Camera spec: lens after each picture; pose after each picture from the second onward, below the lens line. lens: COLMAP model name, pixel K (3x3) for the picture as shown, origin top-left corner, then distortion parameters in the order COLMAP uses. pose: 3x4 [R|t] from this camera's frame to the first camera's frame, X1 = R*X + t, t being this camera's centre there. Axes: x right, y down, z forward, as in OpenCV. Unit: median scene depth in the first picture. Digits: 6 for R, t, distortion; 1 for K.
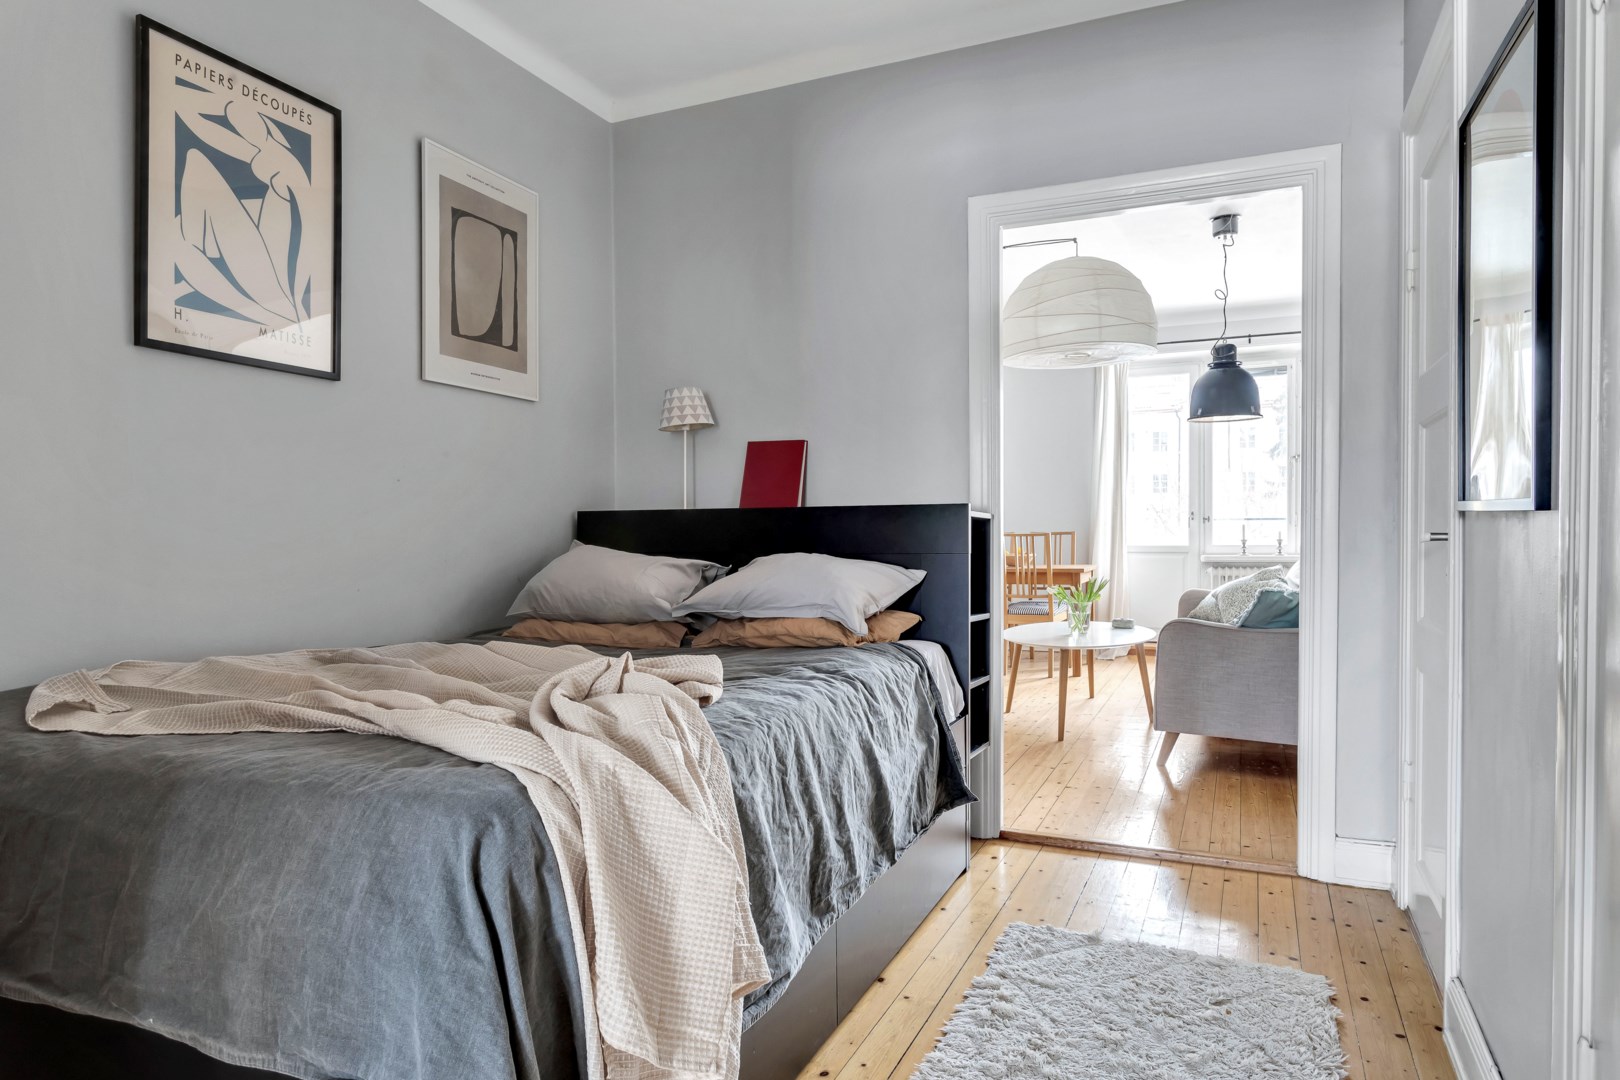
lens RADIAL K [[968.1, 0, 814.9], [0, 968.1, 556.9], [0, 0, 1]] dist [-0.008629, 0.001372]
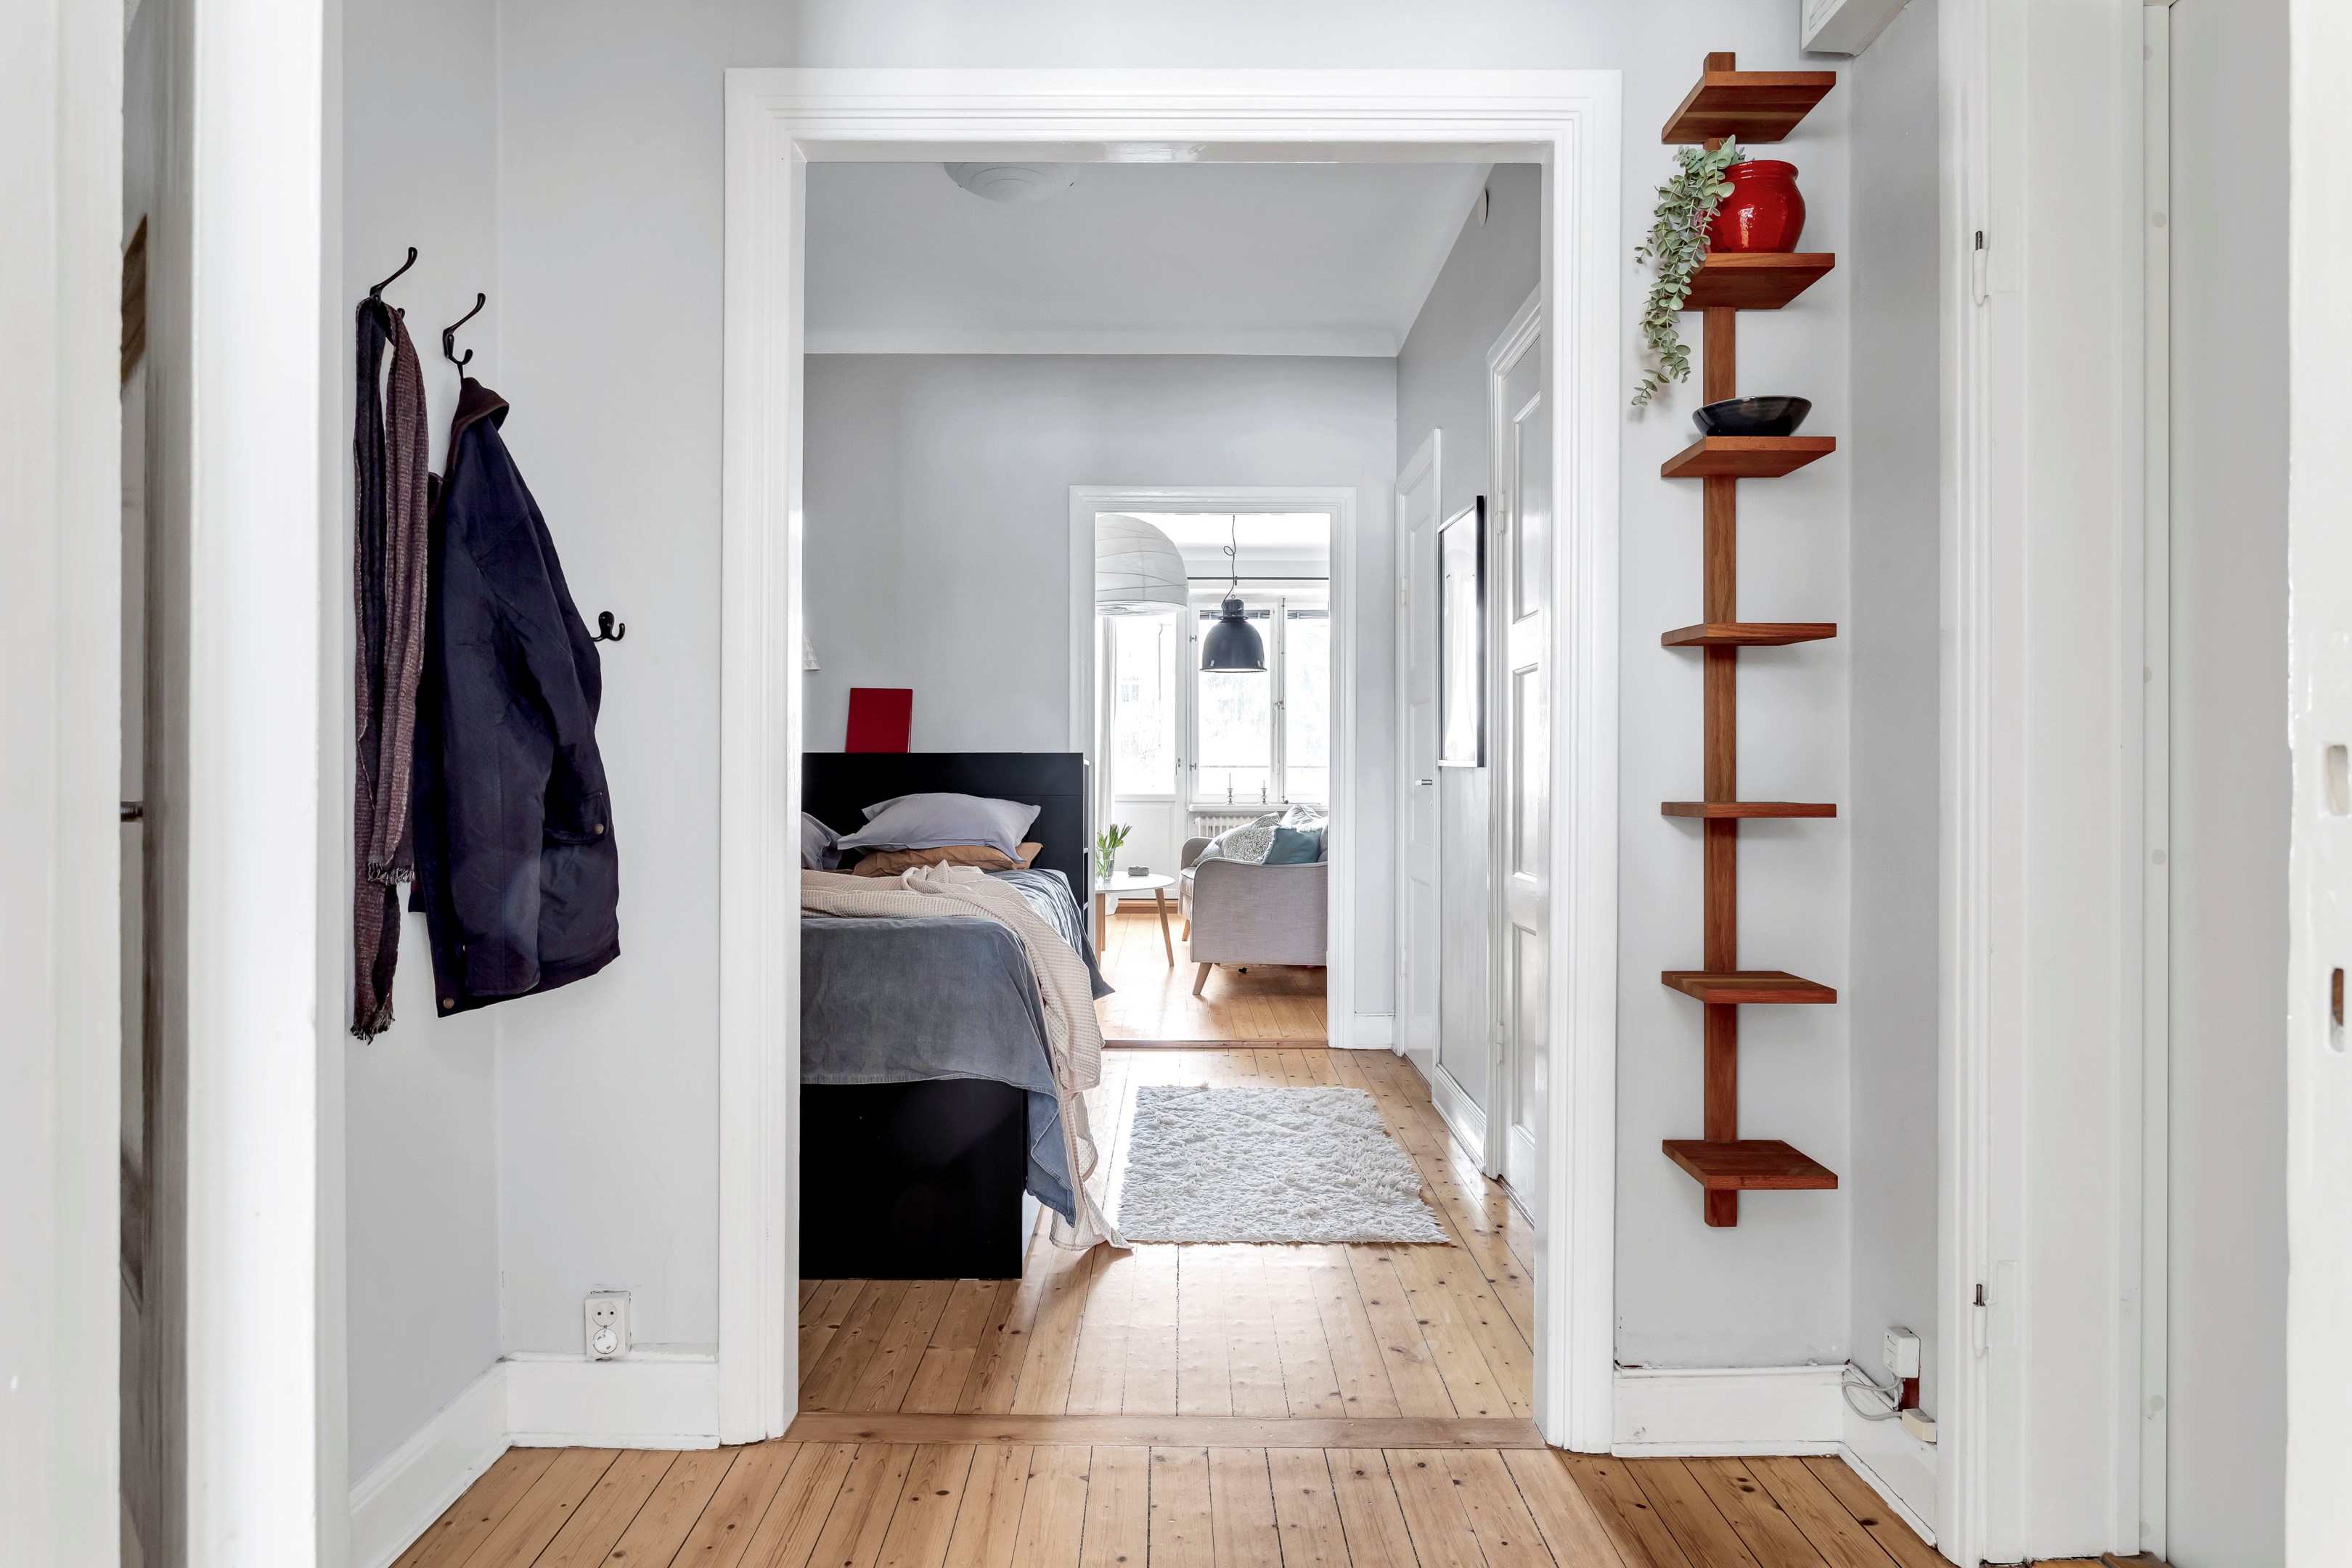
lens RADIAL K [[1399.2, 0, 1176.0], [0, 1399.2, 784.0], [0, 0, 1]] dist [-0.002816, -0.000501]
pose [[0.910387, 0.006941, 0.413699, -0.522028], [0.002348, 0.999757, -0.021940, 0.023916], [-0.413751, 0.020945, 0.910149, -0.706147]]
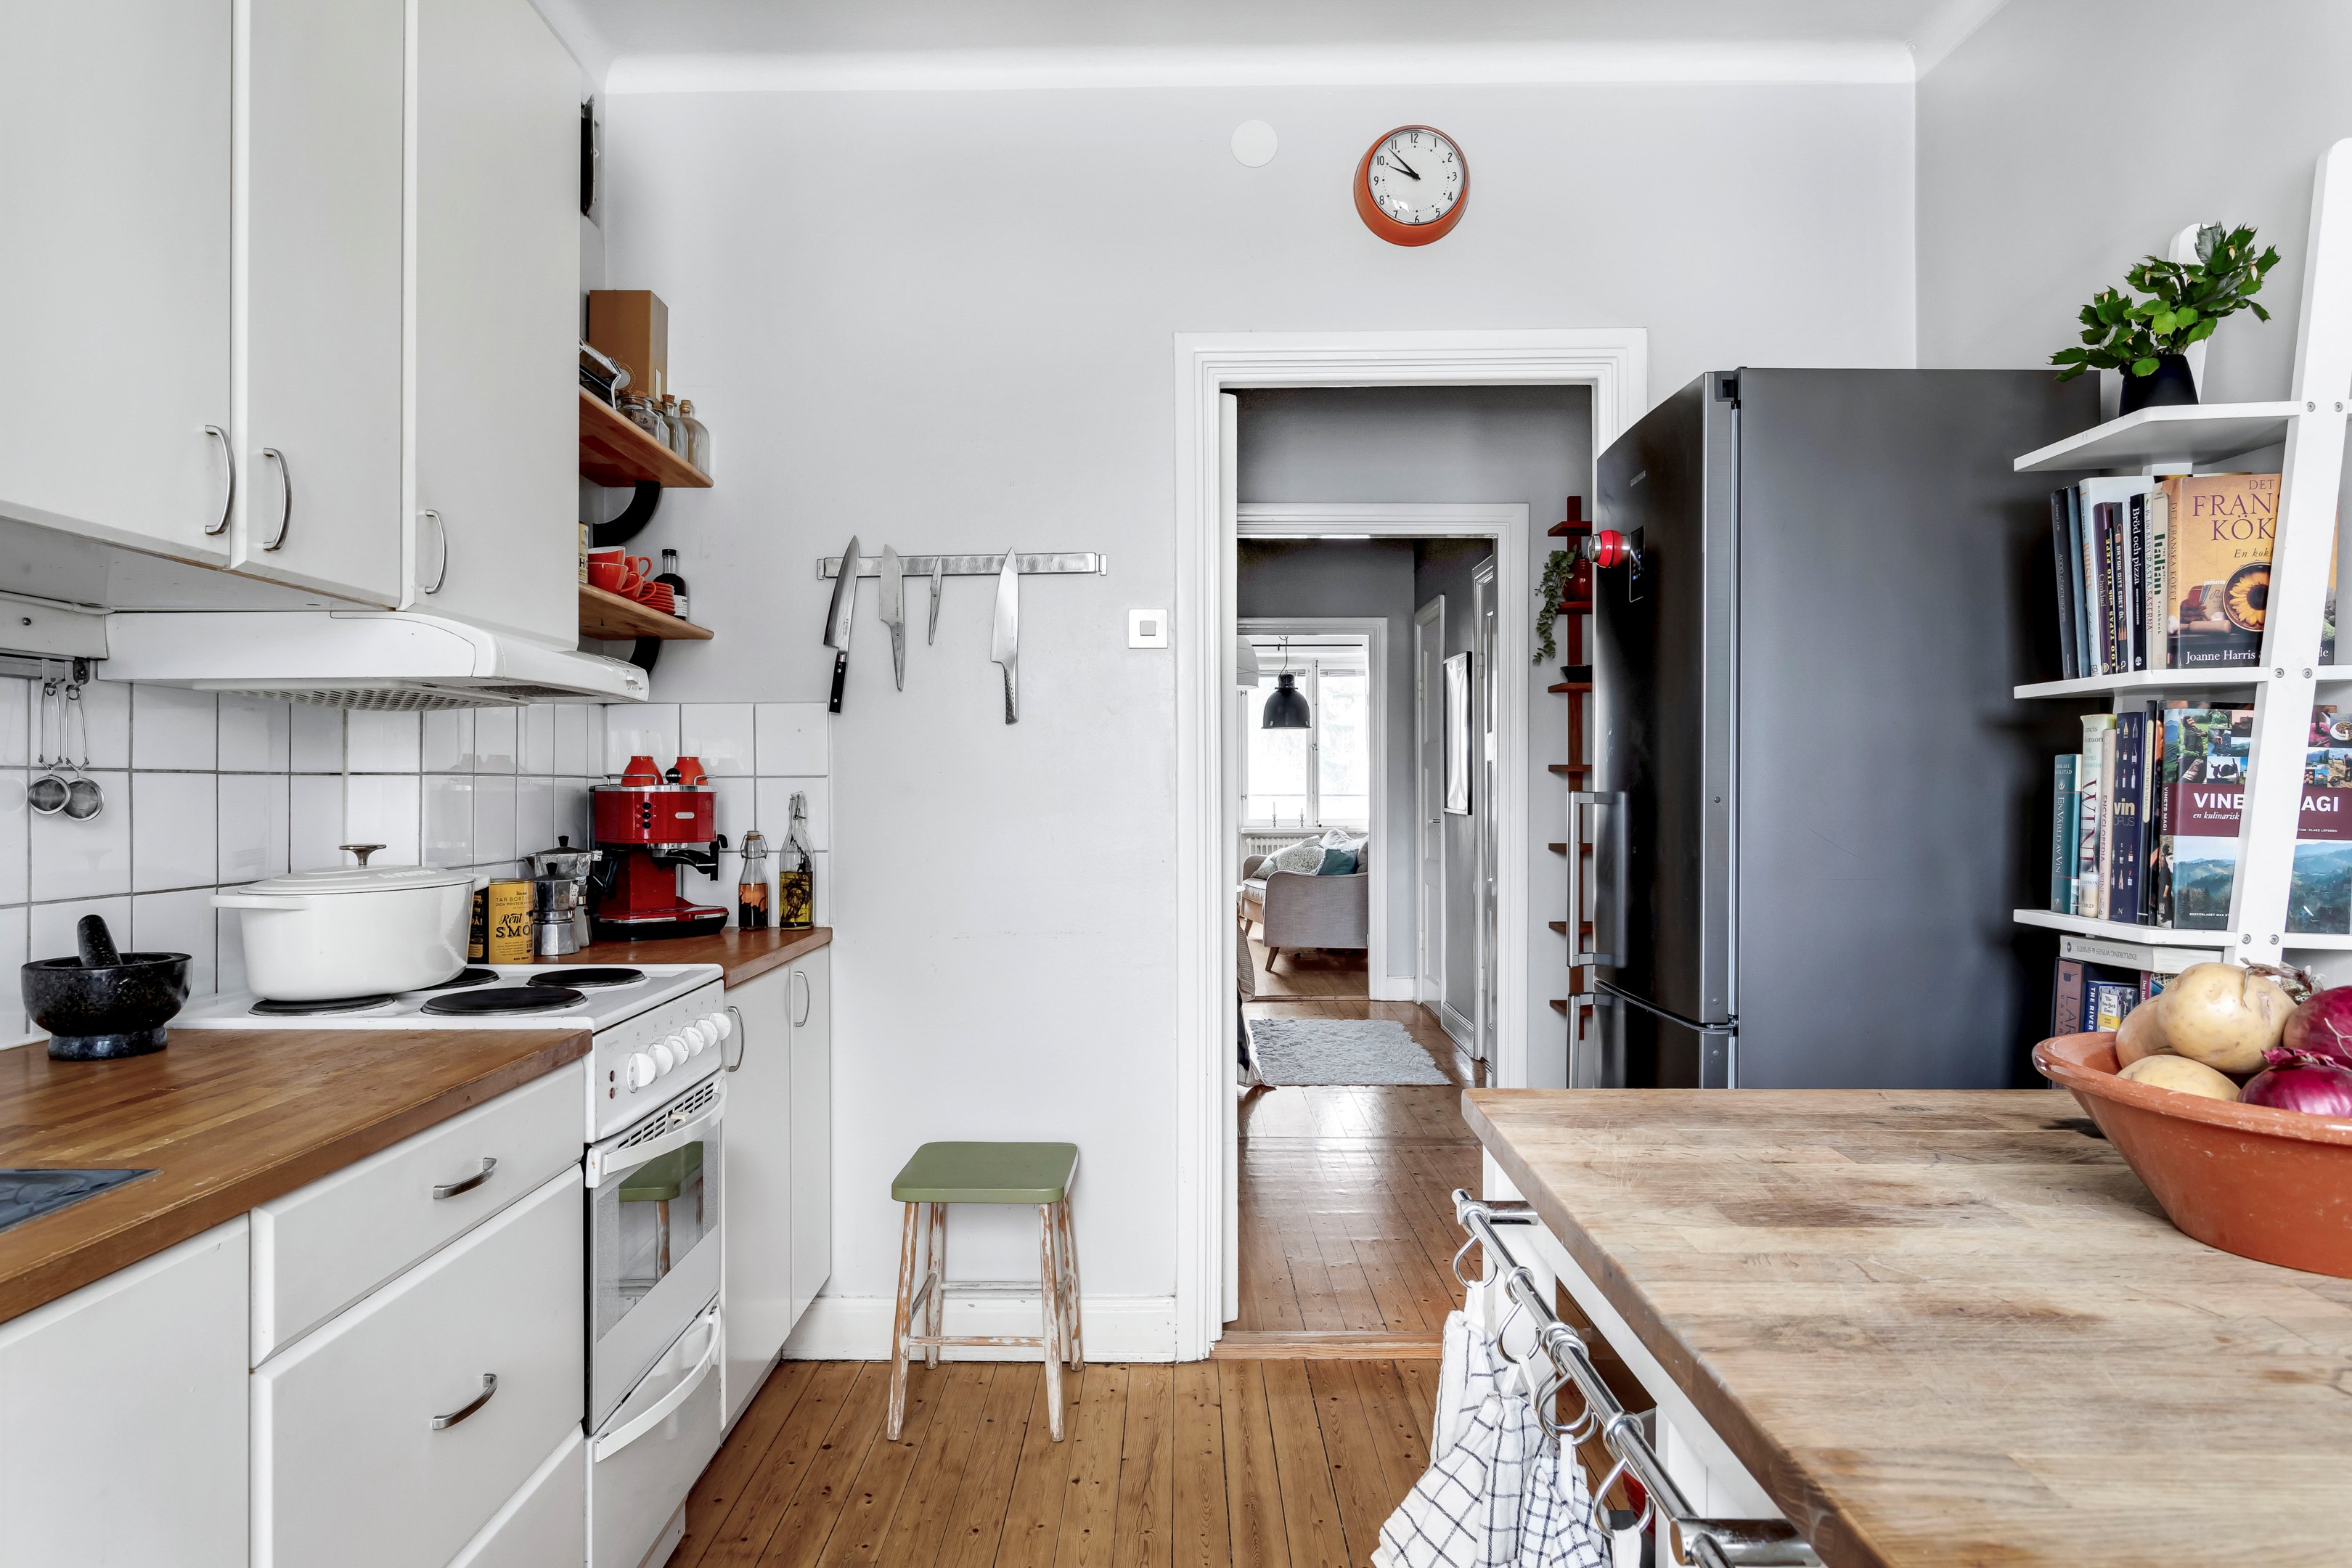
lens RADIAL K [[1437.6, 0, 1137.5], [0, 1437.6, 781.7], [0, 0, 1]] dist [-0.002416, -0.000245]
pose [[0.920404, 0.007780, 0.390891, -1.150452], [0.005027, 0.999484, -0.031731, -0.009022], [-0.390936, 0.031170, 0.919890, -1.602081]]
